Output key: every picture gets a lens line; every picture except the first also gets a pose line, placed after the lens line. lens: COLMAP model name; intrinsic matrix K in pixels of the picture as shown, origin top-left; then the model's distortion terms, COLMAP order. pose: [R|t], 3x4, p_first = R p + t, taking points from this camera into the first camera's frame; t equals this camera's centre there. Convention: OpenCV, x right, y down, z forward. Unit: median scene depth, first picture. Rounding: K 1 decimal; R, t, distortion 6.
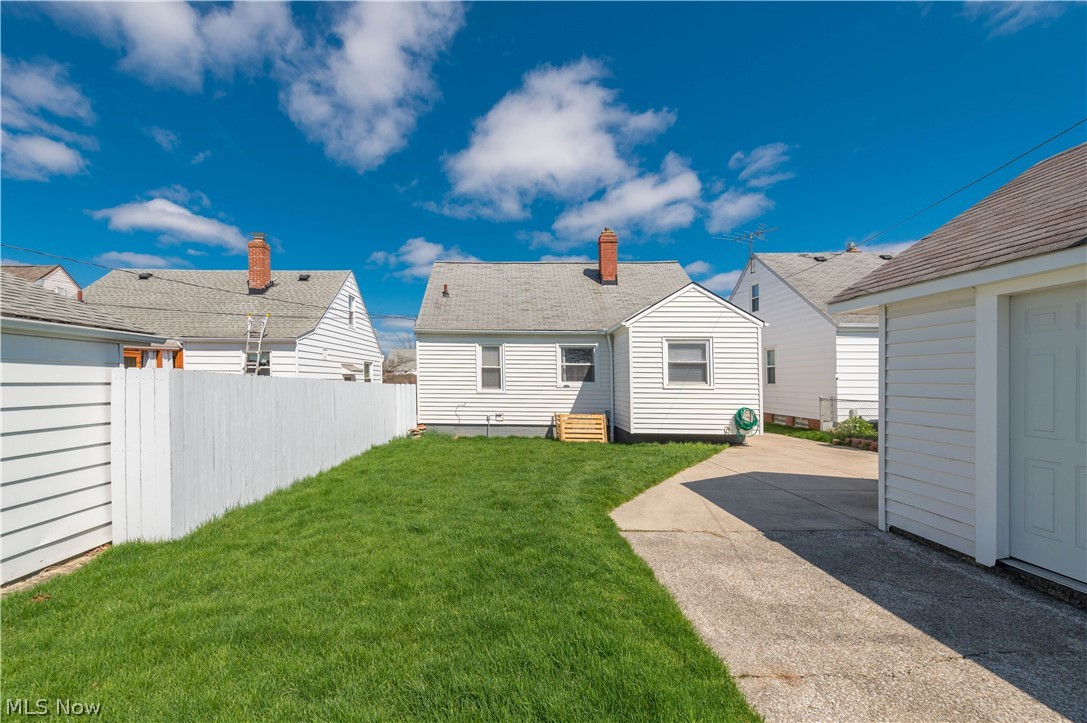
lens RADIAL K [[463.2, 0, 493.2], [0, 463.2, 375.7], [0, 0, 1]] dist [0.016888, -0.004648]
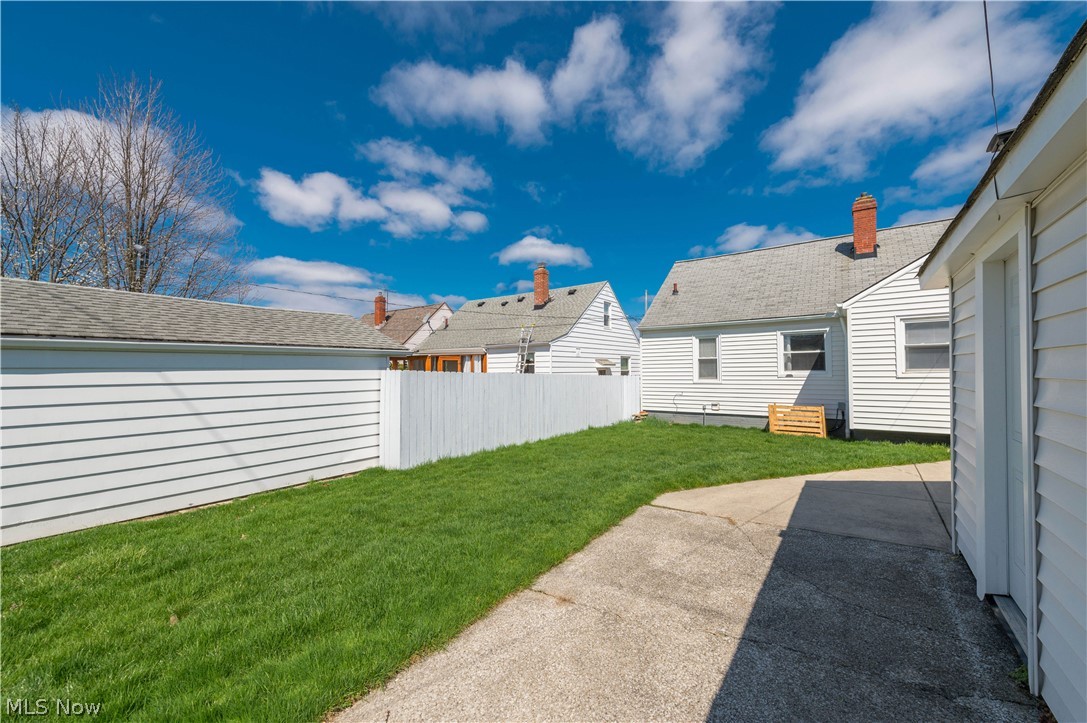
lens RADIAL K [[433.9, 0, 549.0], [0, 433.9, 372.3], [0, 0, 1]] dist [0.013815, -0.003048]
pose [[0.826058, -0.016789, -0.563335, 0.253517], [0.024954, 0.999665, 0.006800, -0.002801], [0.563032, -0.019675, 0.826201, -0.007557]]
